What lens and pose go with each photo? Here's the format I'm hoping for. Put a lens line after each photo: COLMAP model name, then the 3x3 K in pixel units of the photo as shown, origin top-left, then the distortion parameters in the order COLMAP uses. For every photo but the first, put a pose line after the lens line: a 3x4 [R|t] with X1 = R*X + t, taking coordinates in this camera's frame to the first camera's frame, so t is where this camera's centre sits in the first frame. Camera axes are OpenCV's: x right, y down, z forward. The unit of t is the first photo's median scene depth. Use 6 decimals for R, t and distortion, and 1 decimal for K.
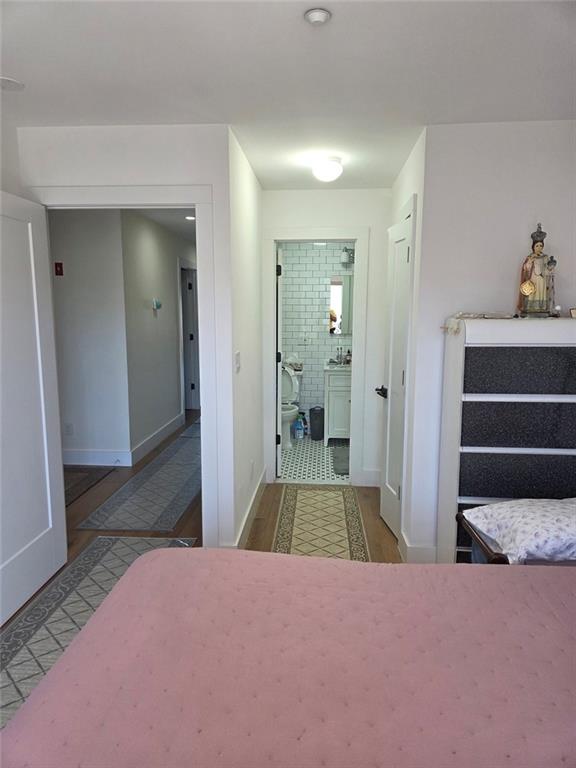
lens RADIAL K [[504.0, 0, 288.0], [0, 504.0, 384.0], [0, 0, 1]] dist [0.078920, -0.058598]
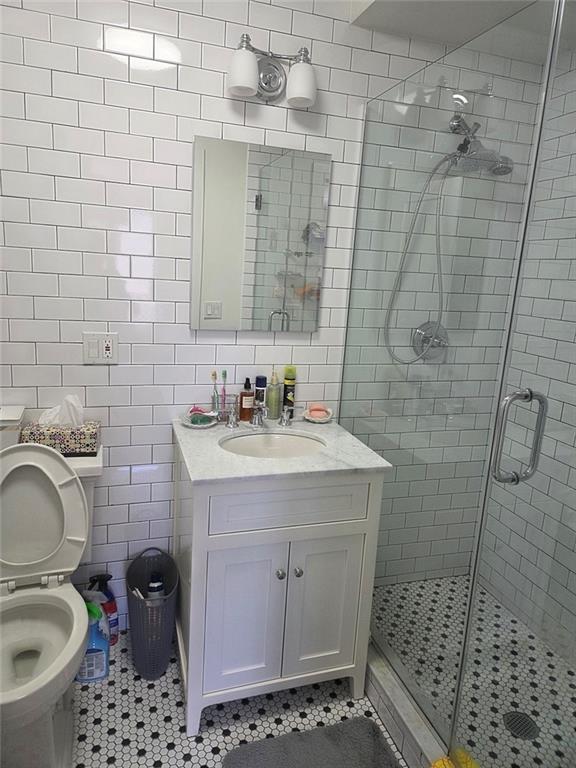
lens RADIAL K [[504.0, 0, 288.0], [0, 504.0, 384.0], [0, 0, 1]] dist [0.078920, -0.058598]
pose [[0.924628, -0.023899, 0.380122, 0.017657], [-0.011176, 0.995897, 0.089797, -0.094412], [-0.380709, -0.087277, 0.920567, 0.678852]]
